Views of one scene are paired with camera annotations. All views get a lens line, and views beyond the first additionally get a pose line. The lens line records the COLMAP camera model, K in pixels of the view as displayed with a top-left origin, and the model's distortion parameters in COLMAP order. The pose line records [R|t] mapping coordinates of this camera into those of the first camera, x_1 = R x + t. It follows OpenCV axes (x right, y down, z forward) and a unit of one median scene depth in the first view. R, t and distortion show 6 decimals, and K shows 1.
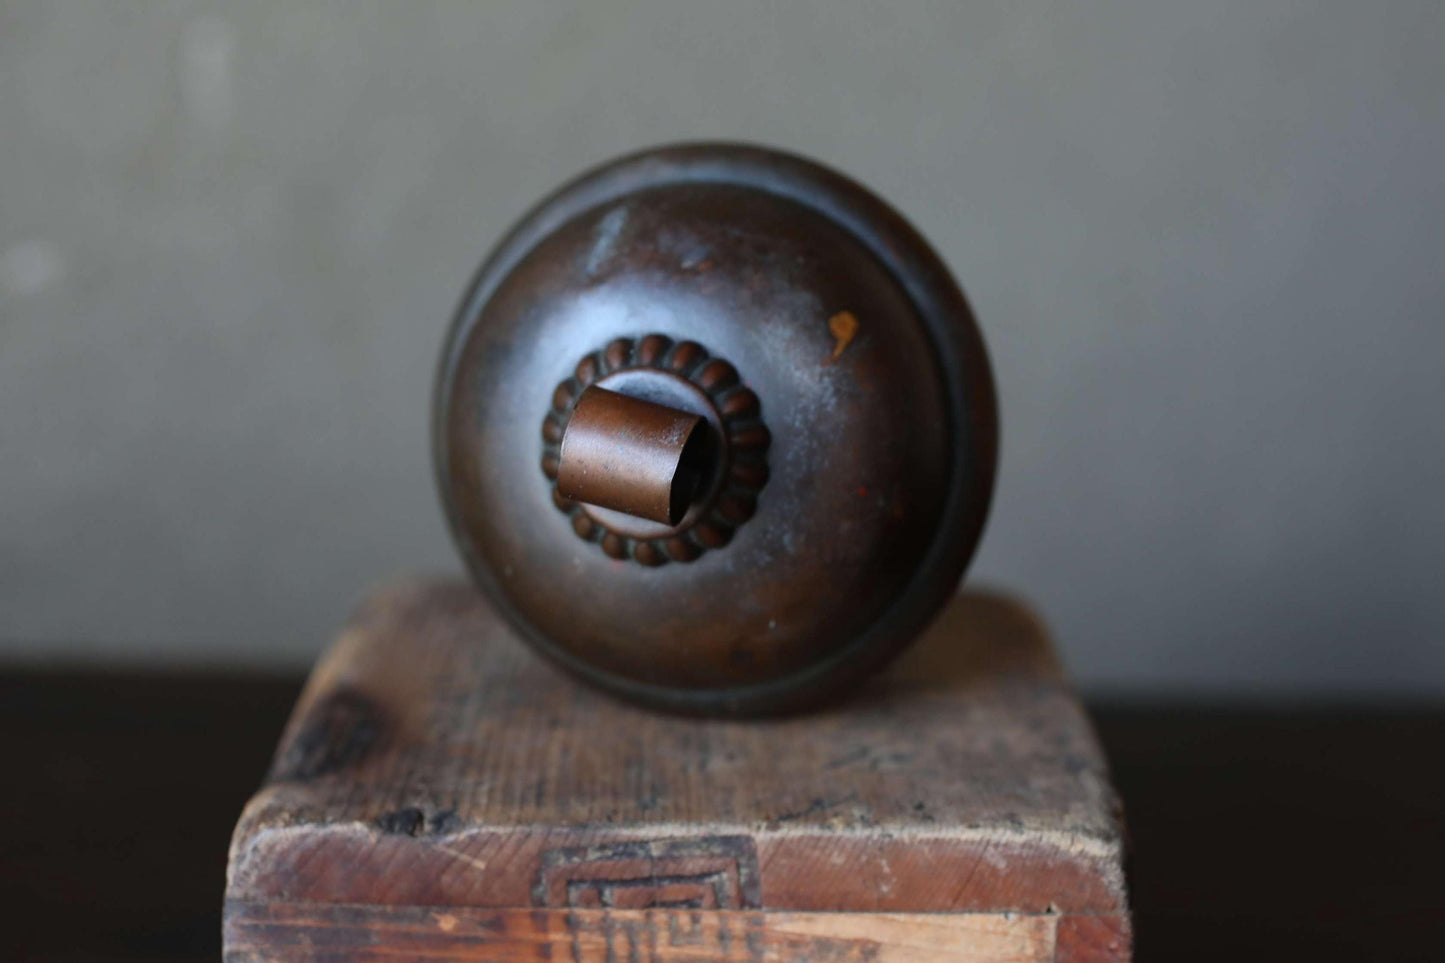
lens RADIAL K [[2595.9, 0, 725.8], [0, 2595.9, 524.2], [0, 0, 1]] dist [0.080895, 0.000000]
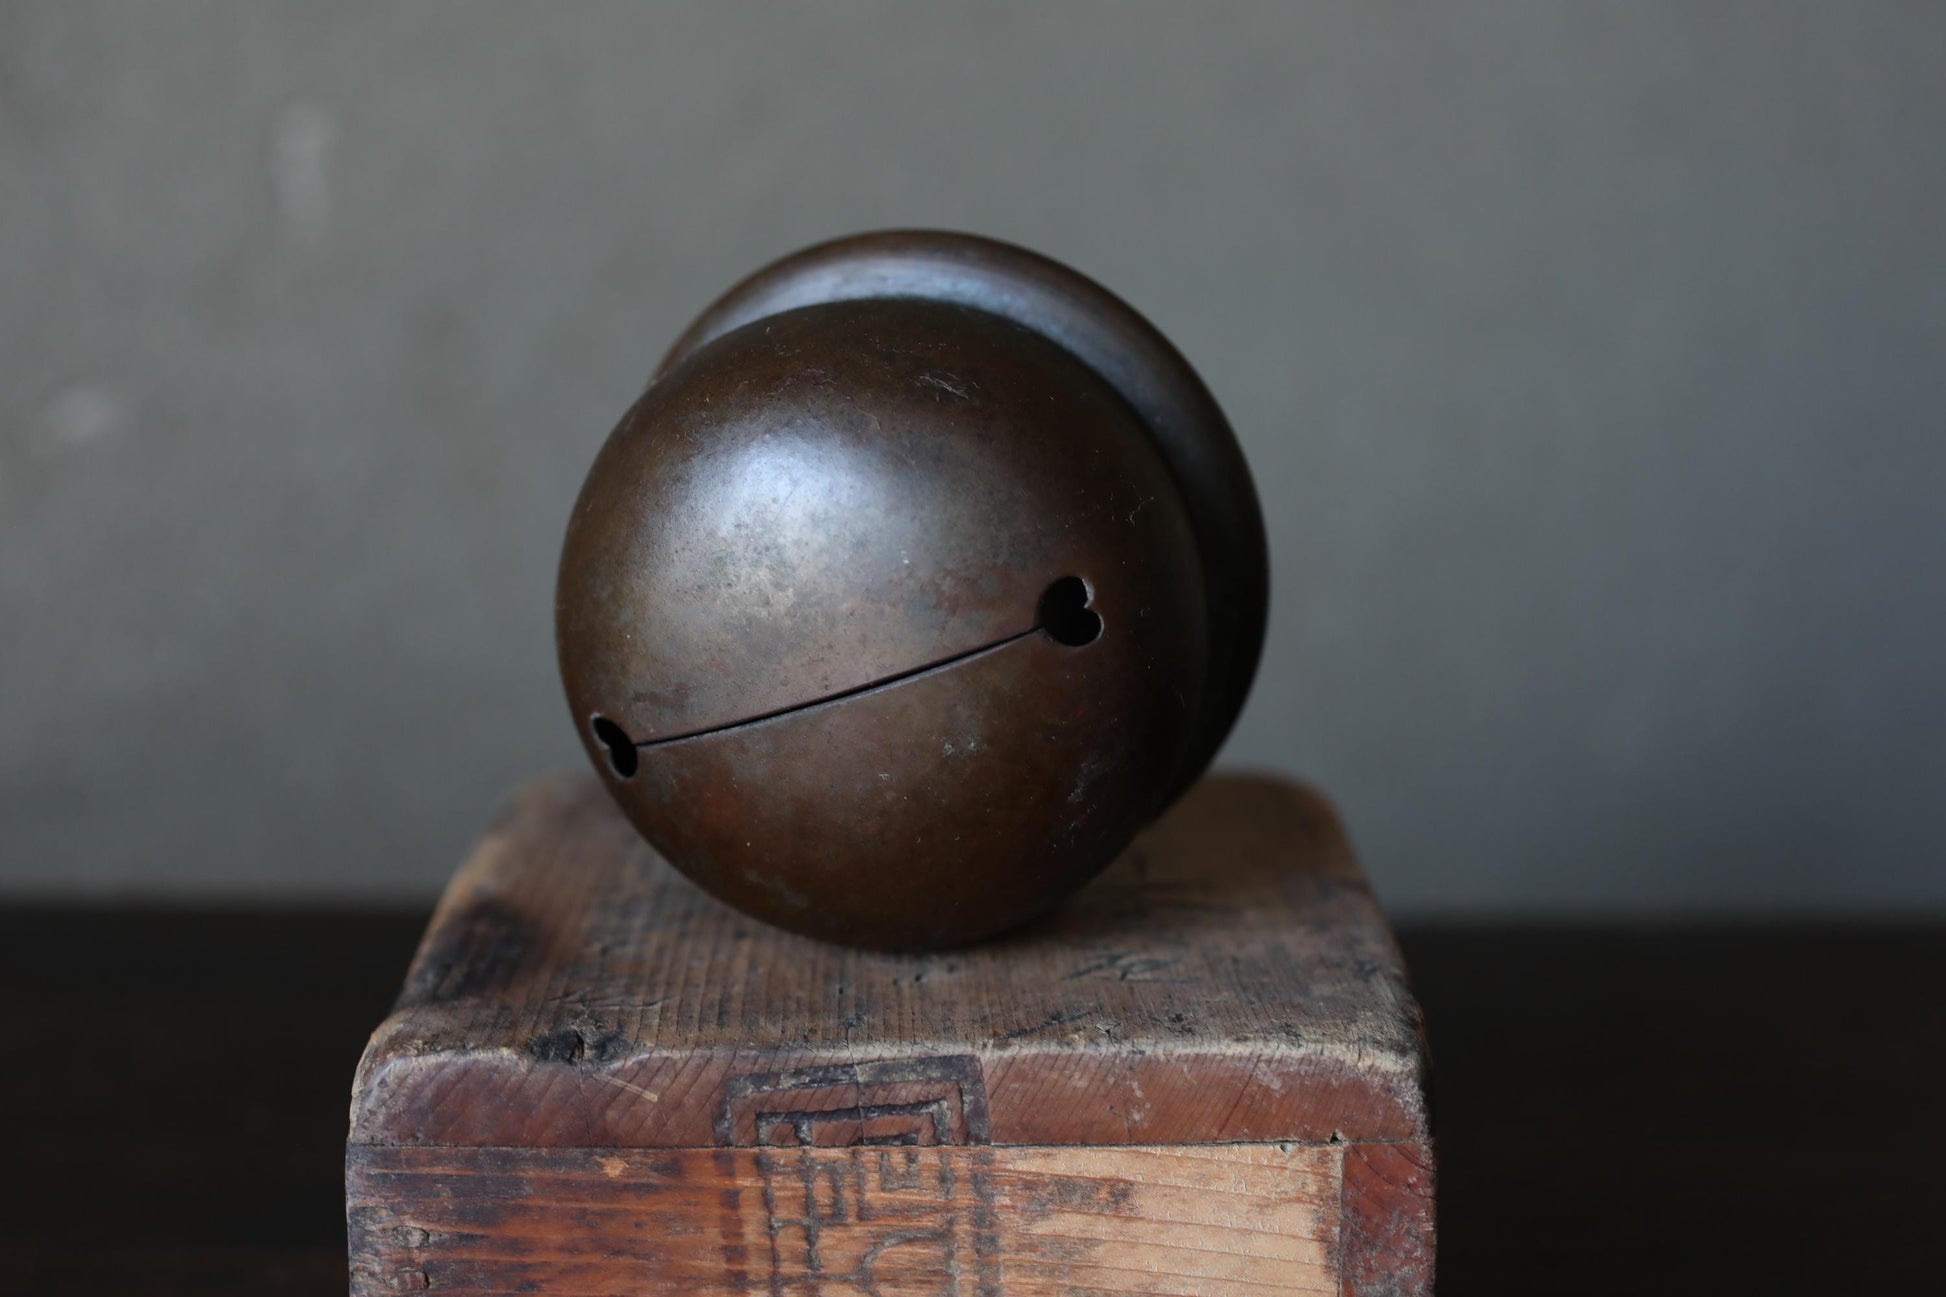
lens RADIAL K [[3495.9, 0, 984.3], [0, 3495.9, 664.5], [0, 0, 1]] dist [0.080895, 0.000000]
pose [[0.999815, -0.019218, -0.000777, 0.015794], [0.019186, 0.999370, -0.029858, 0.027690], [0.001350, 0.029838, 0.999554, -0.128322]]
